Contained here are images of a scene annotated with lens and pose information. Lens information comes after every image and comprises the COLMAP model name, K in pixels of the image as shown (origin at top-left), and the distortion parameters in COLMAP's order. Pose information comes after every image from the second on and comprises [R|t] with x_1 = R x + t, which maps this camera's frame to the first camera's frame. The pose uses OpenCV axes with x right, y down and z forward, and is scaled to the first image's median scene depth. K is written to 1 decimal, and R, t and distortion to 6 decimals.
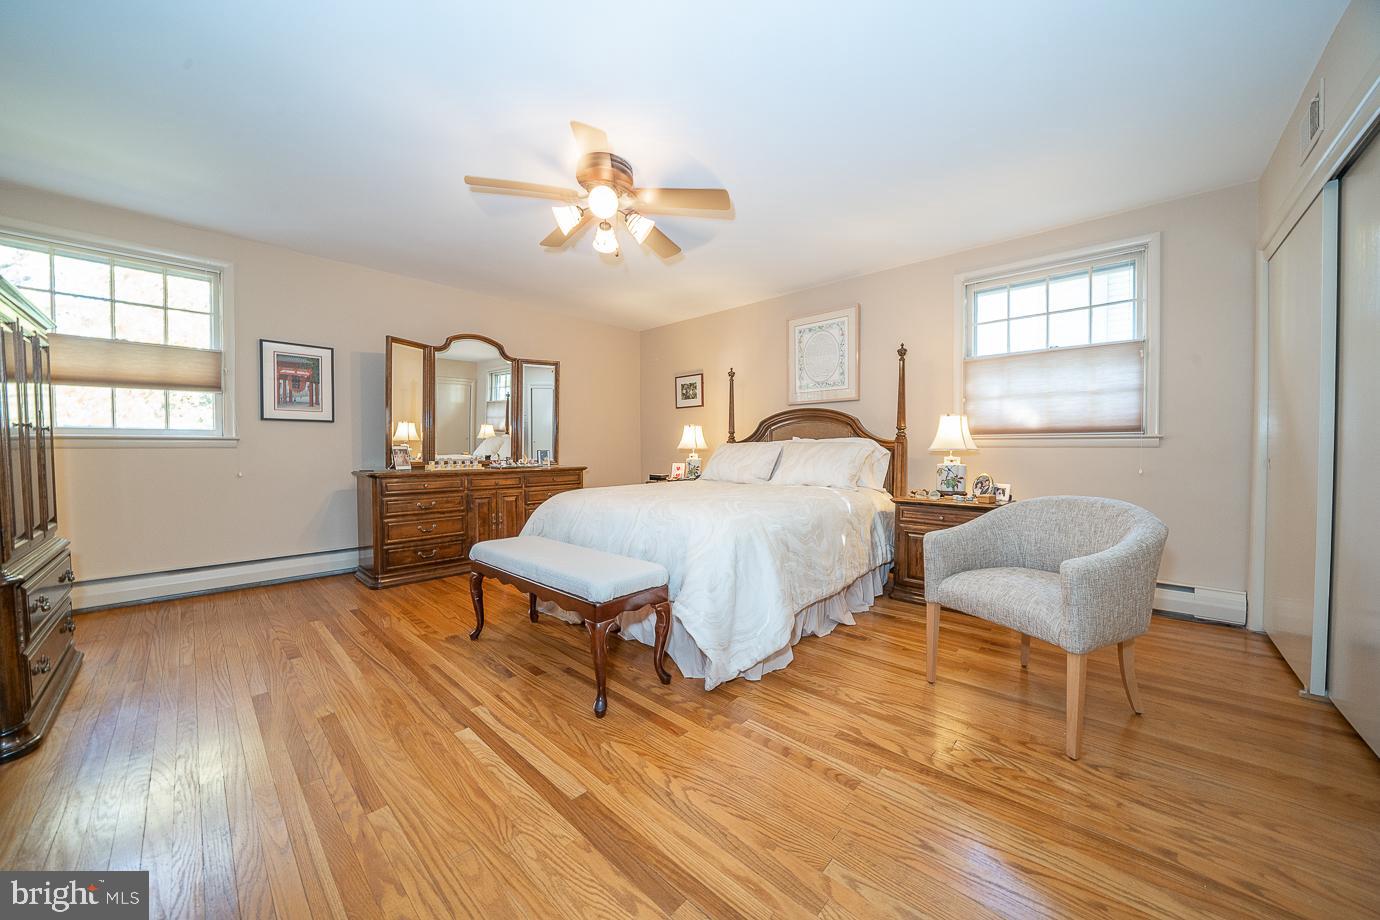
lens RADIAL K [[473.6, 0, 691.9], [0, 473.6, 456.5], [0, 0, 1]] dist [-0.025477, 0.002735]
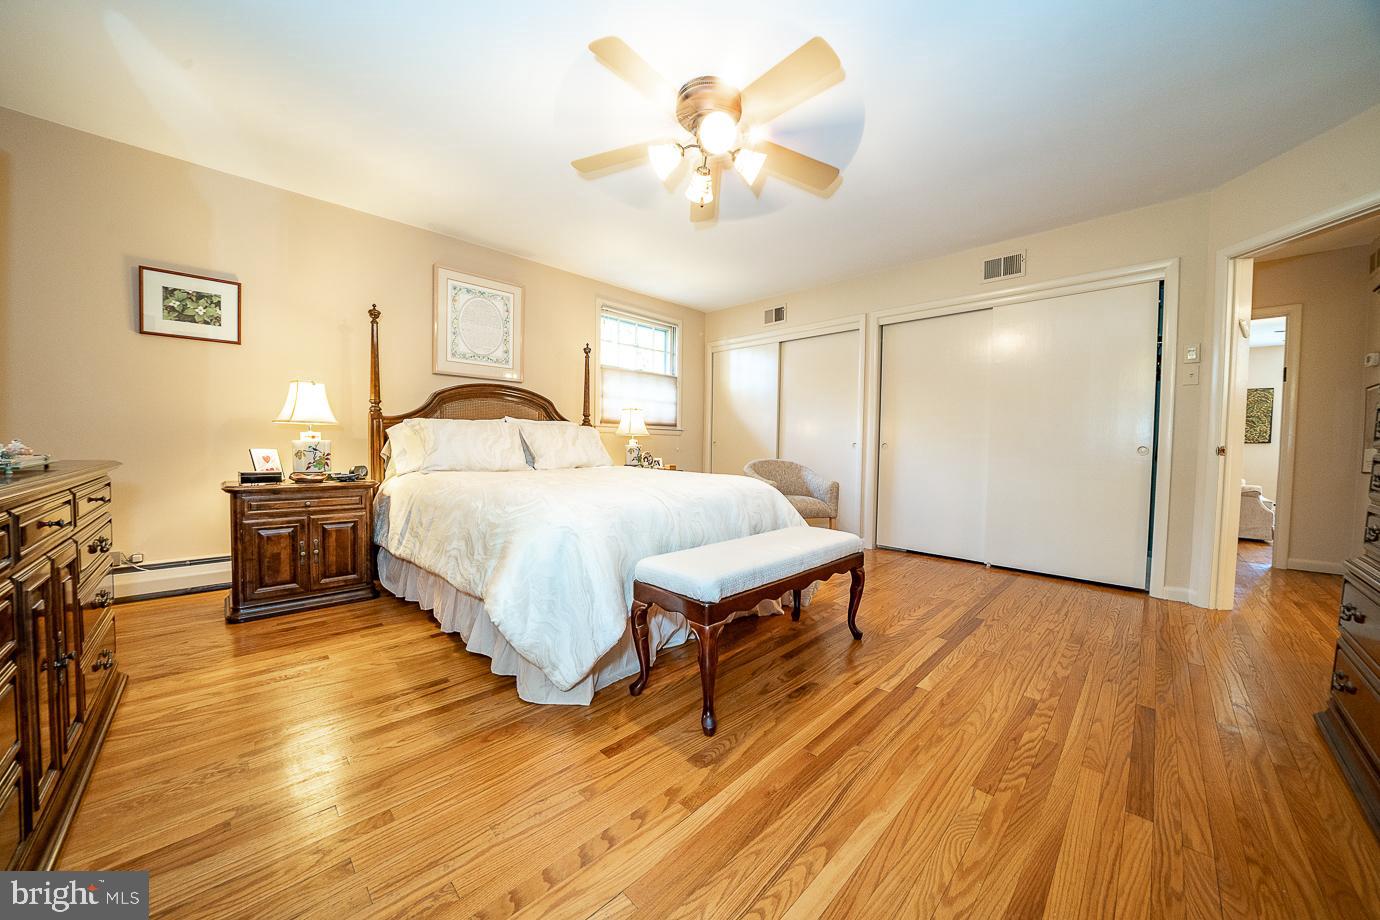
lens RADIAL K [[473.6, 0, 692.3], [0, 473.6, 458.5], [0, 0, 1]] dist [-0.025477, 0.002735]
pose [[0.046528, -0.031516, 0.998420, -0.904112], [-0.003866, 0.999489, 0.031730, 0.011169], [-0.998909, -0.005337, 0.046382, 0.846711]]
